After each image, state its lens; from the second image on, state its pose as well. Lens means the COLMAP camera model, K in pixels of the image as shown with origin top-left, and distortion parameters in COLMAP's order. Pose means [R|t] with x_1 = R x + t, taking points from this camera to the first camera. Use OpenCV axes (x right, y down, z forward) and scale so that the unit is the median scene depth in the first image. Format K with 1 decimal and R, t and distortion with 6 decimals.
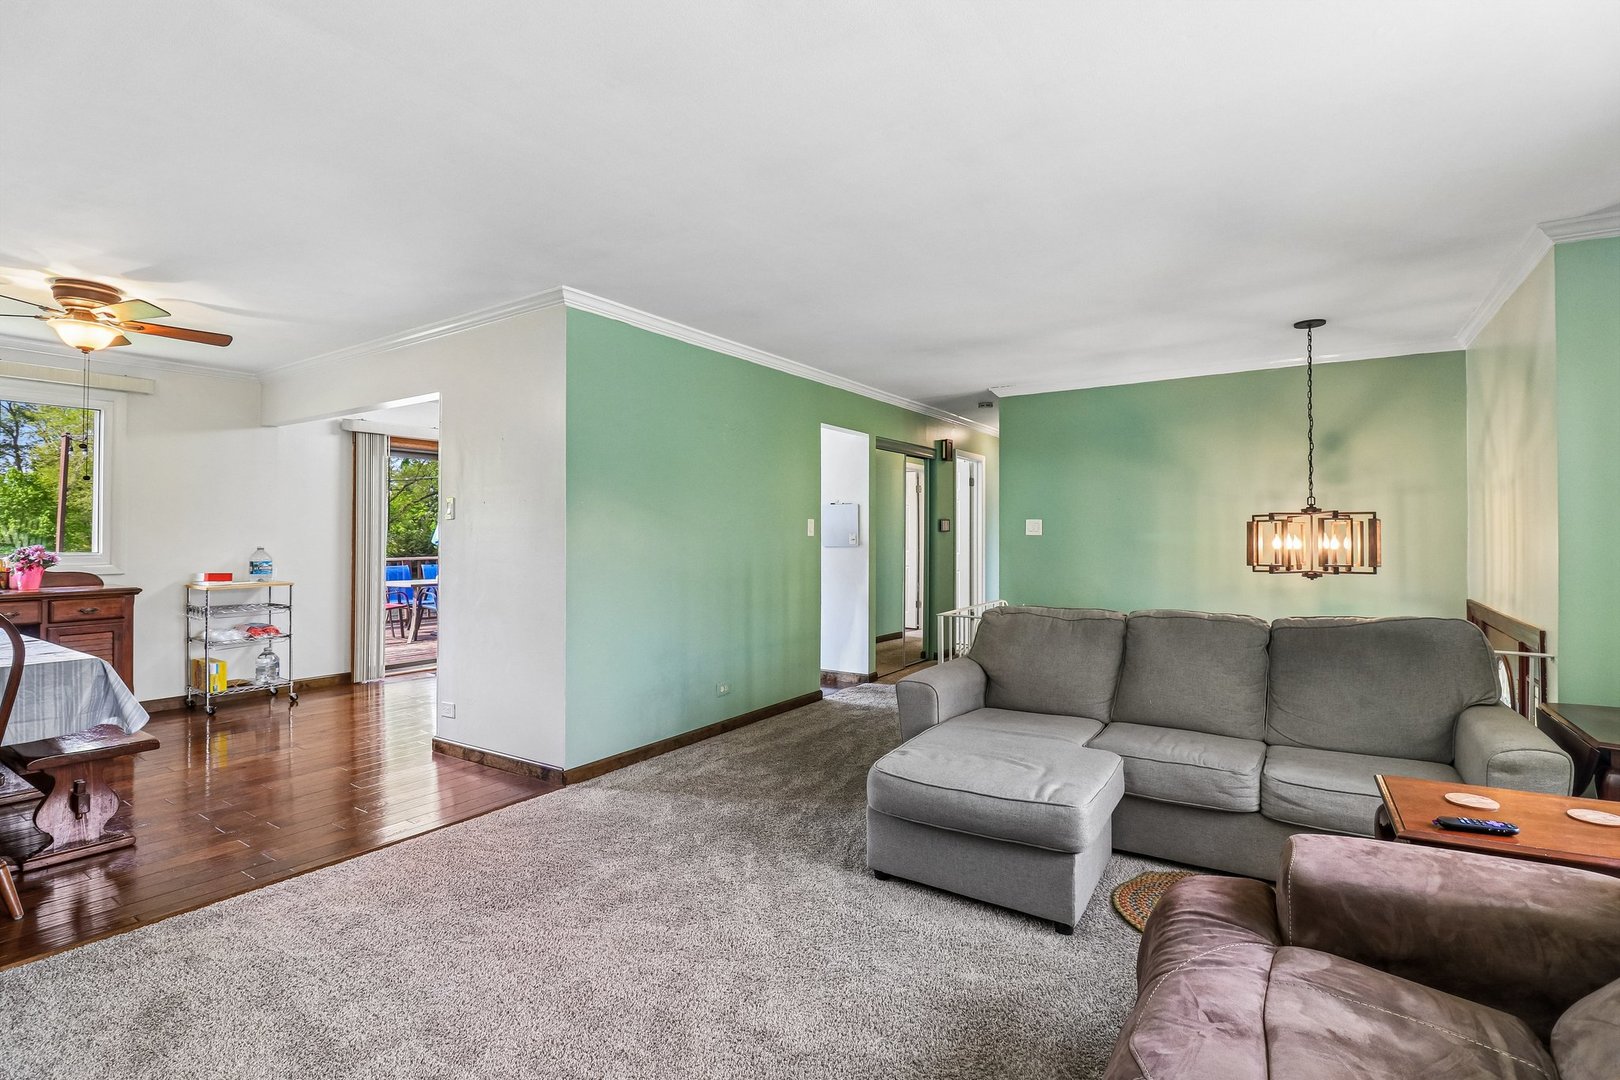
lens RADIAL K [[754.2, 0, 809.7], [0, 754.2, 525.2], [0, 0, 1]] dist [0.015277, -0.000060]
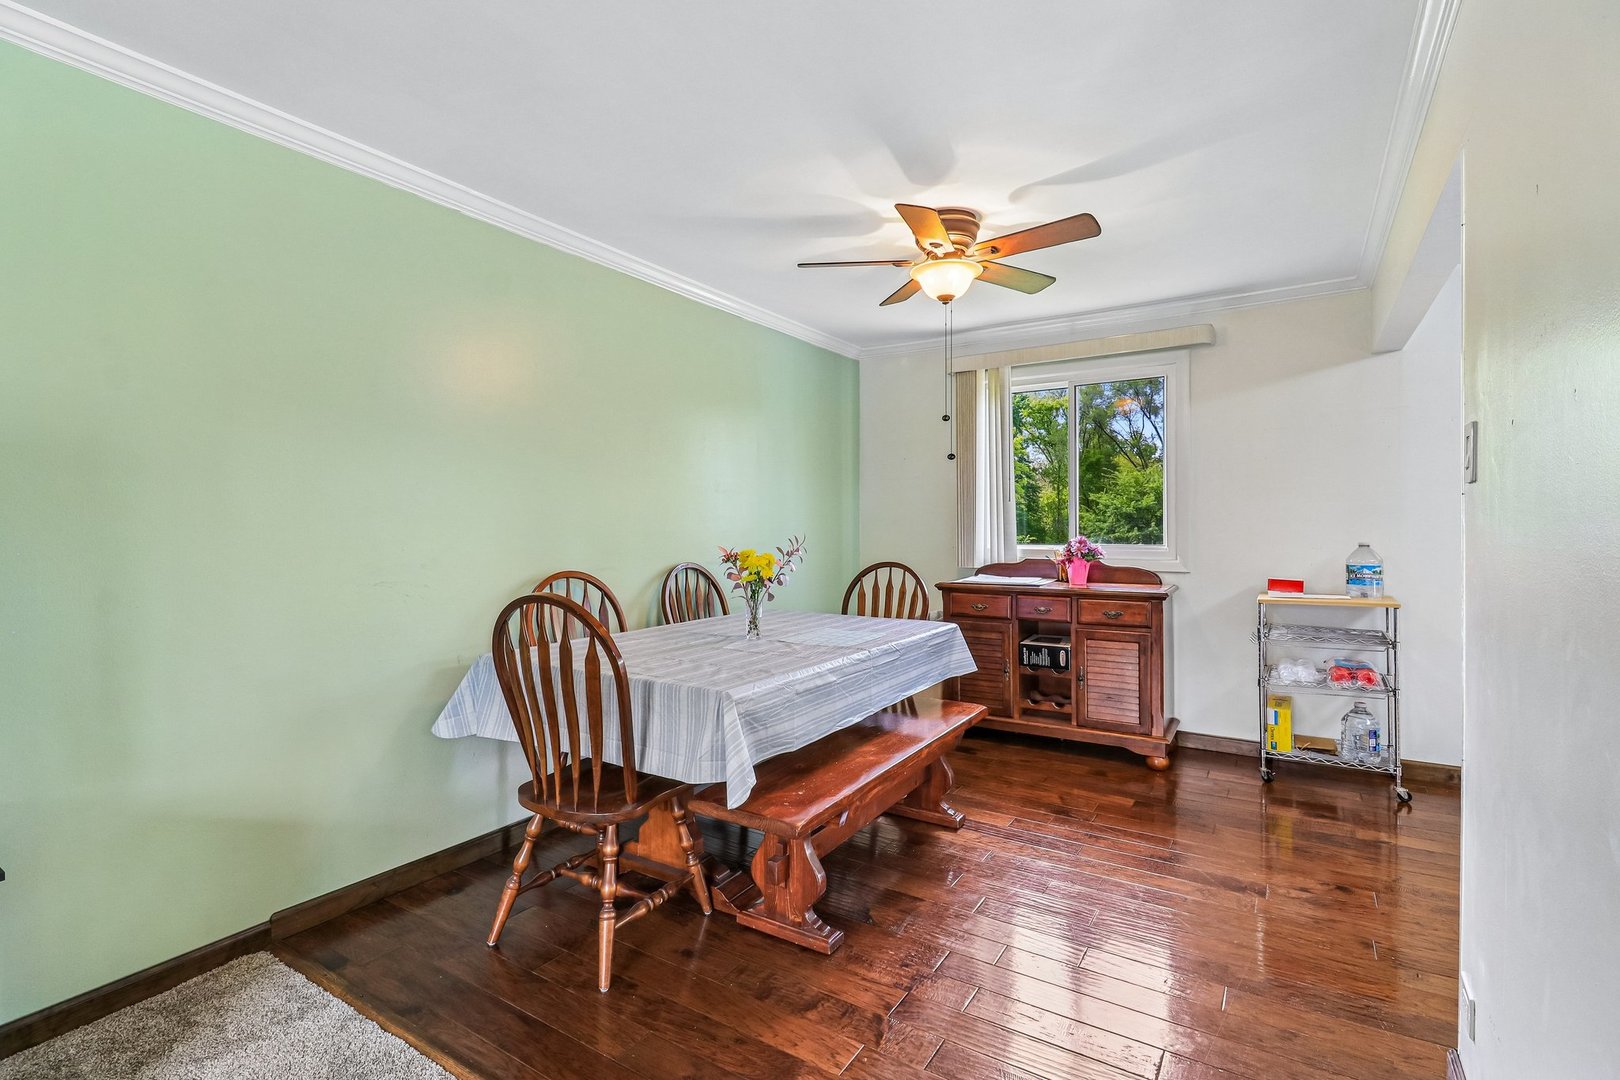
lens RADIAL K [[754.2, 0, 809.7], [0, 754.2, 525.2], [0, 0, 1]] dist [0.015277, -0.000060]
pose [[0.011695, 0.000764, -0.999931, -0.087557], [0.017019, 0.999855, 0.000963, 0.005233], [0.999787, -0.017029, 0.011680, 0.541786]]
